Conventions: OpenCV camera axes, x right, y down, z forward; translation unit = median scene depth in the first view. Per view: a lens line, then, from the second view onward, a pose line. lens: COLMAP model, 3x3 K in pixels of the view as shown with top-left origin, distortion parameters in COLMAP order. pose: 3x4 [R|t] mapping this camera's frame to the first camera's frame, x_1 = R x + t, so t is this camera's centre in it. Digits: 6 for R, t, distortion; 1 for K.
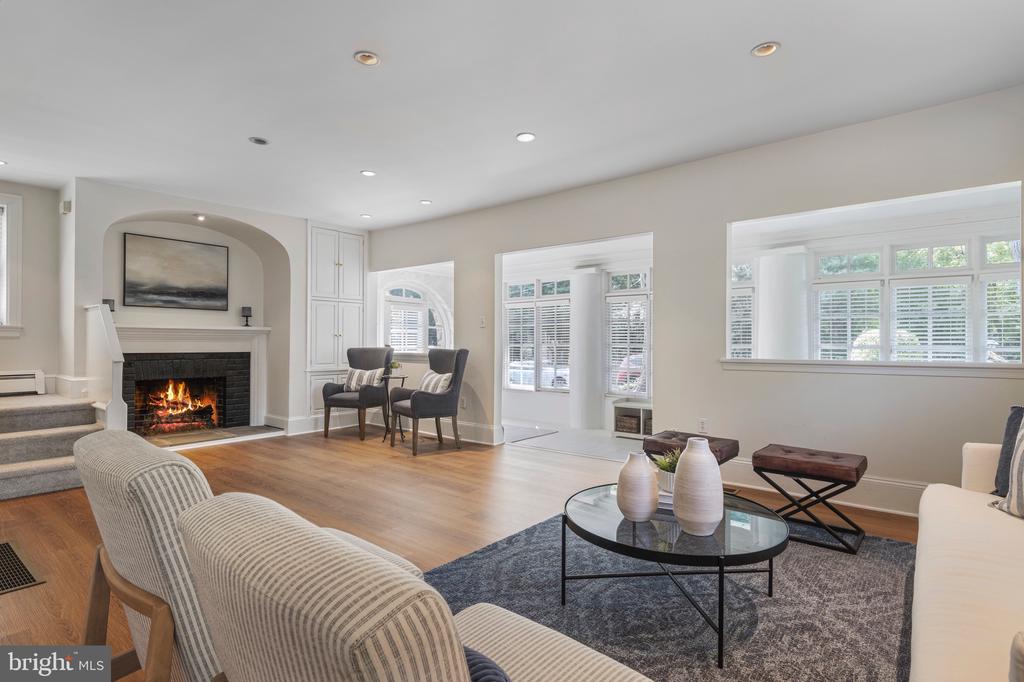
lens RADIAL K [[521.4, 0, 507.2], [0, 521.4, 344.7], [0, 0, 1]] dist [0.004482, -0.000970]
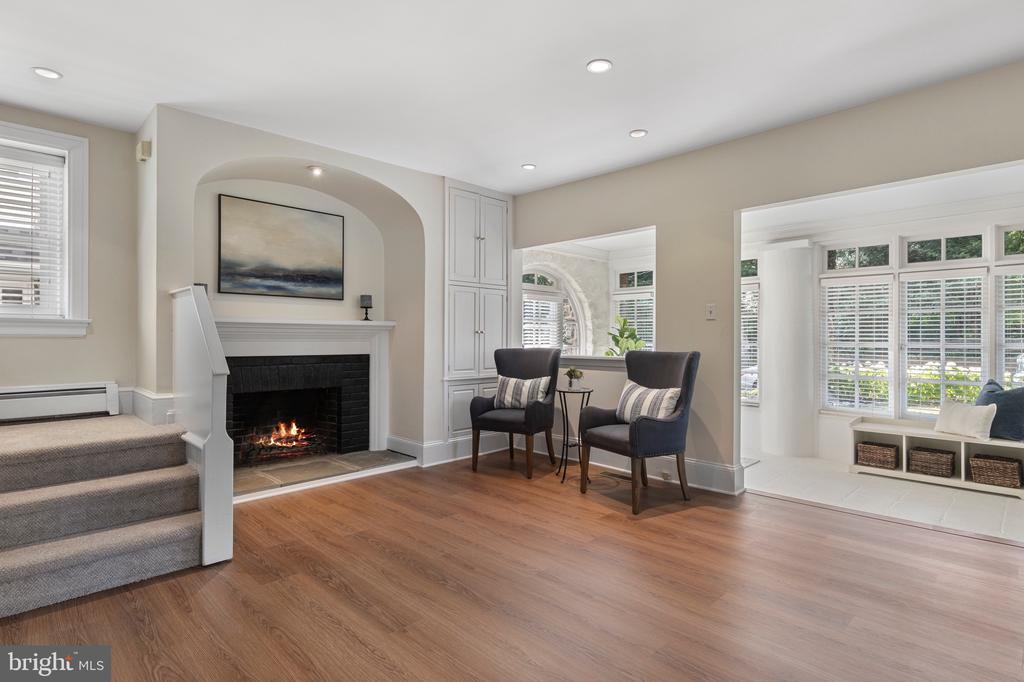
lens RADIAL K [[521.4, 0, 507.2], [0, 521.4, 344.7], [0, 0, 1]] dist [0.004482, -0.000970]
pose [[0.994608, -0.000611, -0.103705, -0.228959], [0.001127, 0.999987, 0.004913, -0.003792], [0.103700, -0.005003, 0.994596, 0.279981]]
